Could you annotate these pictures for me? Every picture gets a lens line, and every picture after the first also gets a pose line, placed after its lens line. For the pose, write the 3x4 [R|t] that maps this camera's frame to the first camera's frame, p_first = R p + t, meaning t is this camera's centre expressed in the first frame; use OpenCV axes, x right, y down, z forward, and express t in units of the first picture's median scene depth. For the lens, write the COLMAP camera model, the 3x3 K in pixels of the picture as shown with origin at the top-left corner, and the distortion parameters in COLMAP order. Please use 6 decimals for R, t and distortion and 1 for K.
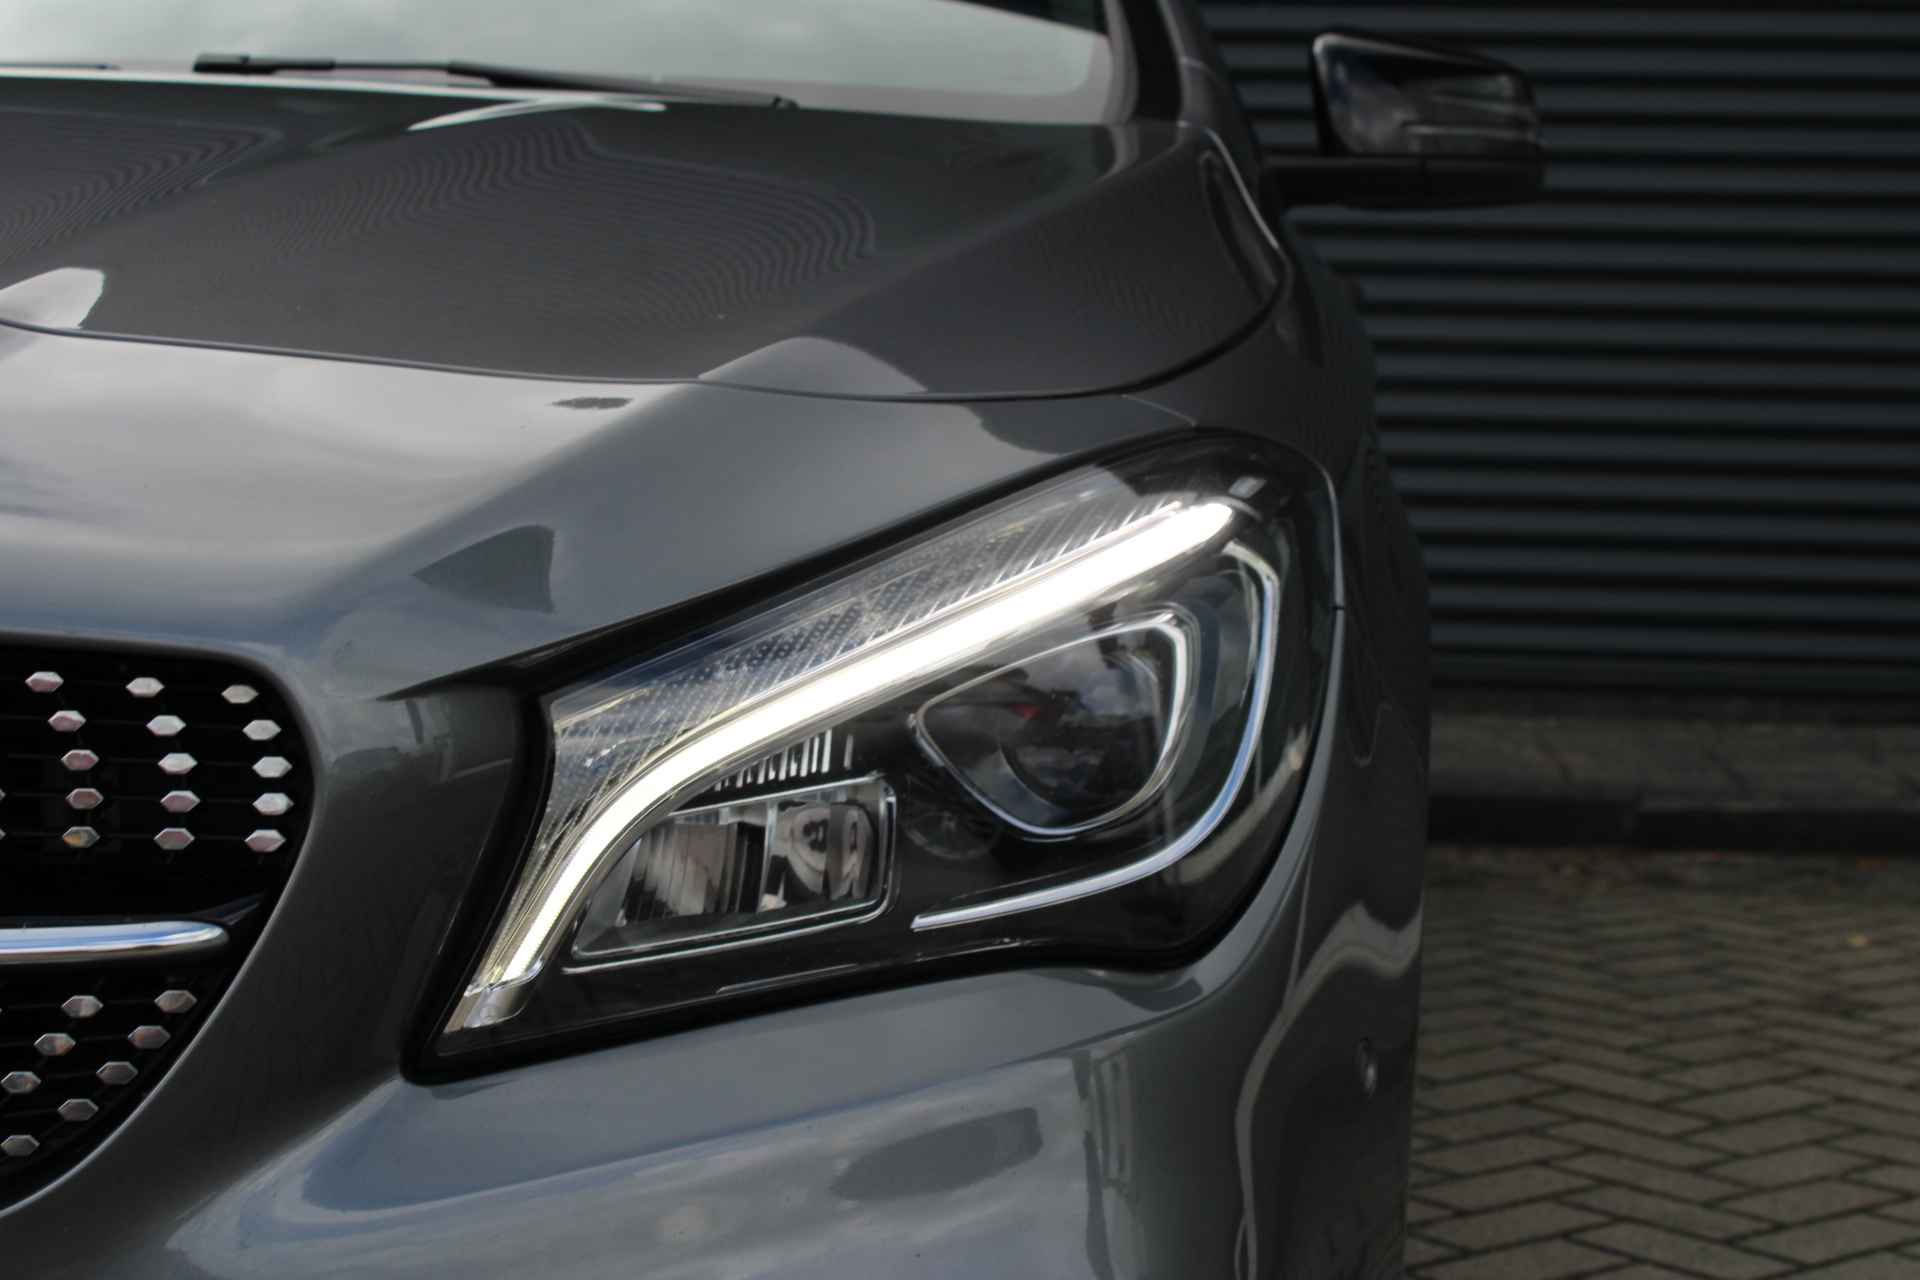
lens RADIAL K [[3496.1, 0, 970.2], [0, 3496.1, 635.1], [0, 0, 1]] dist [0.100927, 0.000000]
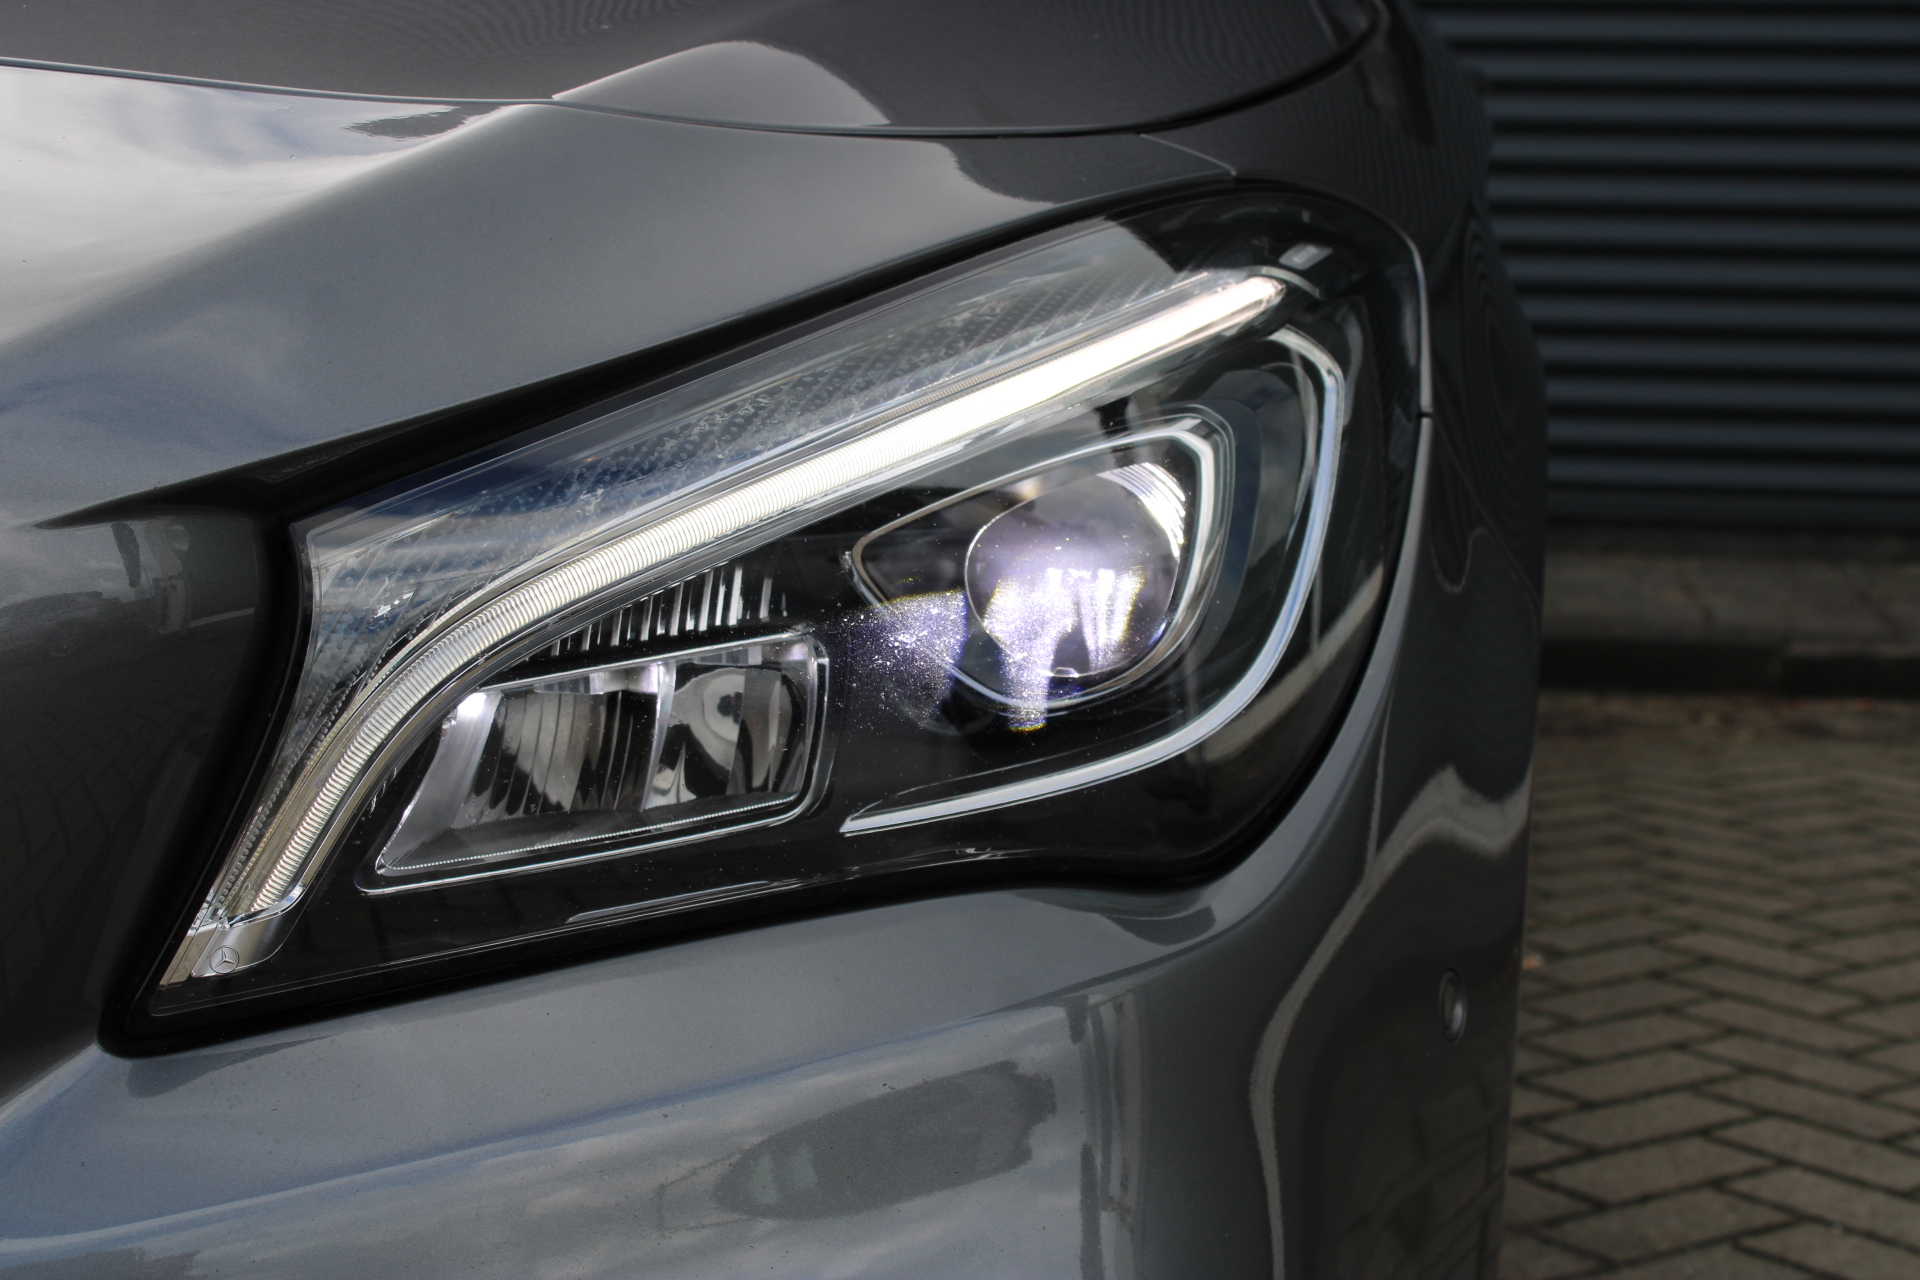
lens RADIAL K [[3428.9, 0, 948.6], [0, 3428.9, 643.2], [0, 0, 1]] dist [0.038423, 0.000000]
pose [[0.998803, 0.001664, -0.048890, 0.038889], [0.000693, 0.998840, 0.048140, 0.006691], [0.048914, -0.048116, 0.997643, 0.242799]]
